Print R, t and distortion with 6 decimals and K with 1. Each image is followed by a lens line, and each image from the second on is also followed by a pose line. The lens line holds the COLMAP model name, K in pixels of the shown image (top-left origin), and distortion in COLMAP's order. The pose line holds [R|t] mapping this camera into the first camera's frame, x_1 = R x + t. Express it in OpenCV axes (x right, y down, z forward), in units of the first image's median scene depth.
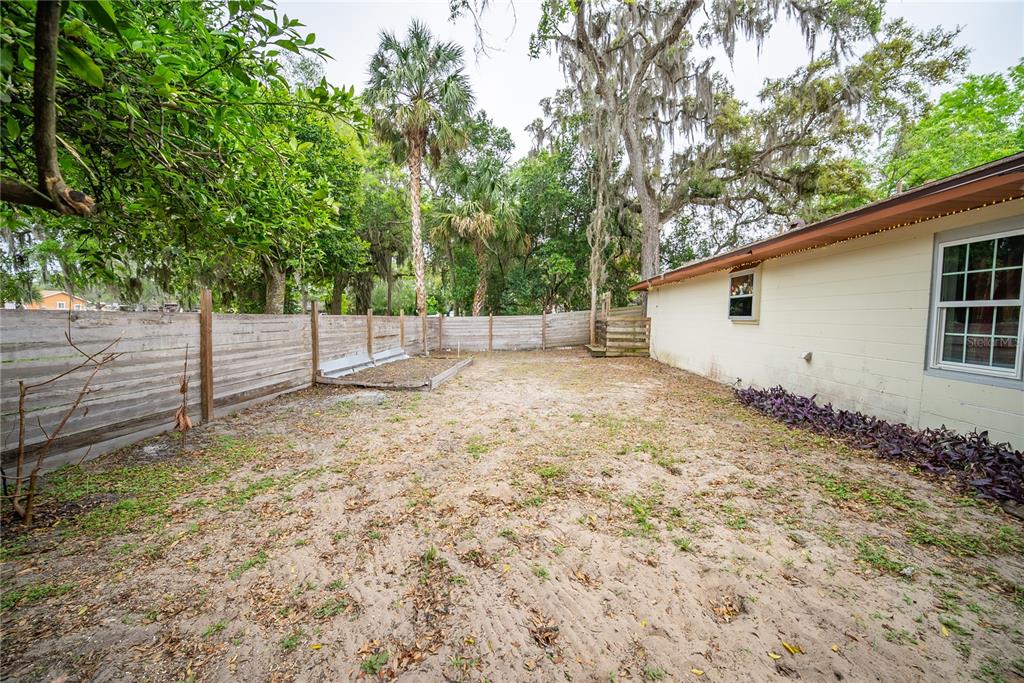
lens RADIAL K [[359.0, 0, 514.1], [0, 359.0, 336.7], [0, 0, 1]] dist [-0.027146, 0.003369]
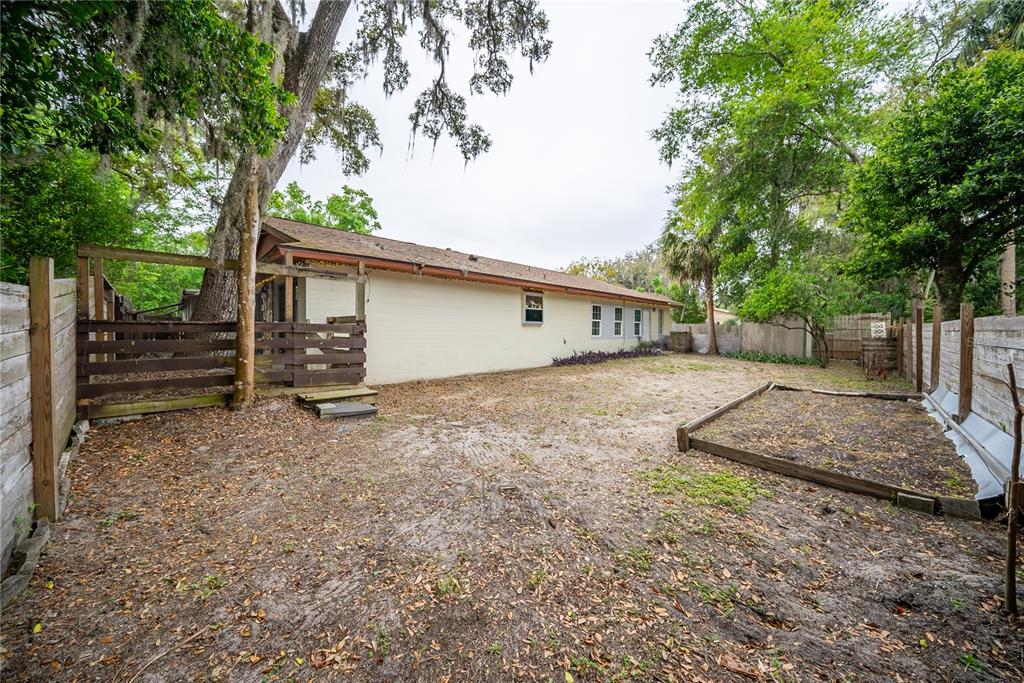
lens RADIAL K [[359.0, 0, 521.9], [0, 359.0, 335.6], [0, 0, 1]] dist [-0.027146, 0.003369]
pose [[-0.768088, -0.028987, 0.639688, -0.402979], [0.021822, 0.997210, 0.071389, -0.126831], [-0.639972, 0.068792, -0.765312, 2.609246]]
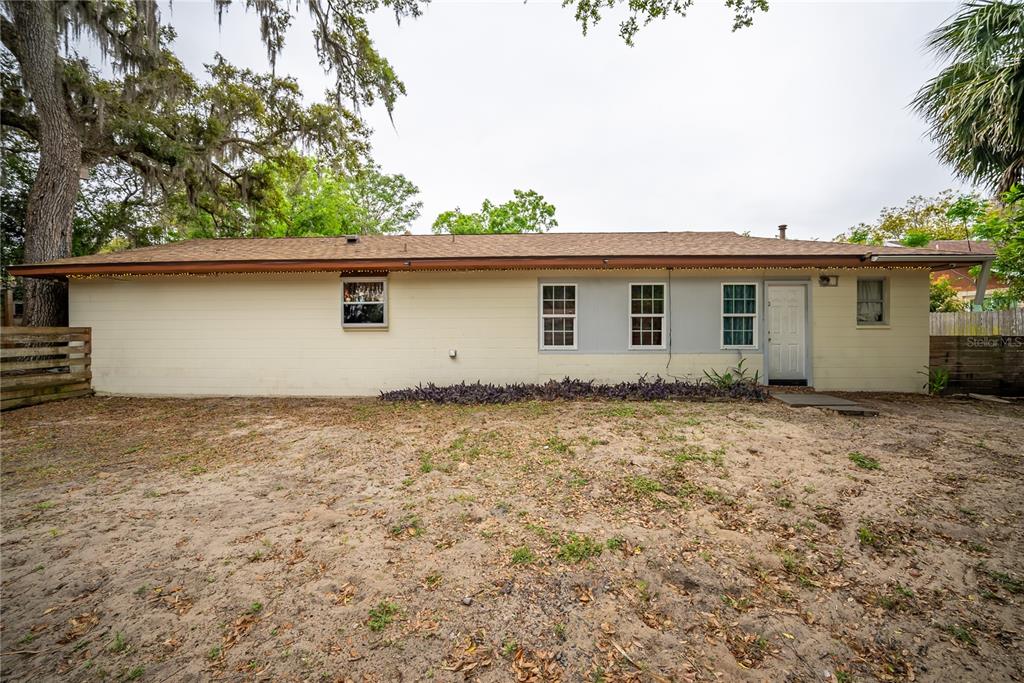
lens RADIAL K [[359.0, 0, 515.3], [0, 359.0, 339.1], [0, 0, 1]] dist [-0.027146, 0.003369]
pose [[-0.024141, -0.040160, 0.998902, -0.419467], [0.061976, 0.997211, 0.041590, -0.033575], [-0.997786, 0.062912, -0.021585, 0.694304]]
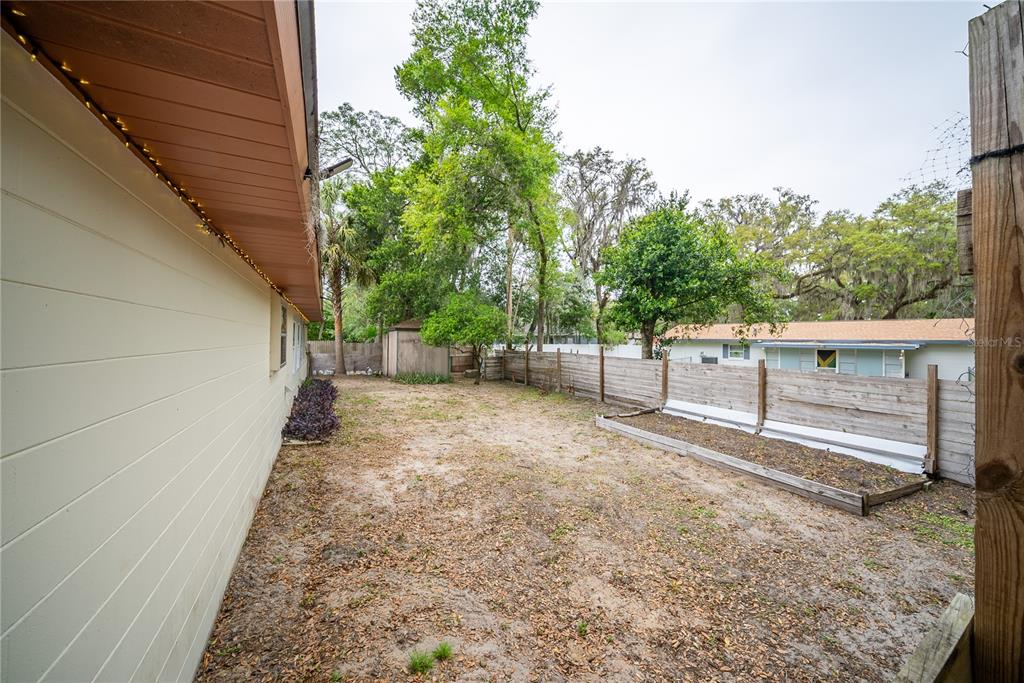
lens RADIAL K [[359.0, 0, 515.5], [0, 359.0, 334.1], [0, 0, 1]] dist [-0.027146, 0.003369]
pose [[-0.847180, -0.035829, -0.530096, 0.718562], [-0.059598, 0.997835, 0.027805, -0.191102], [0.527952, 0.055148, -0.847482, 2.138237]]
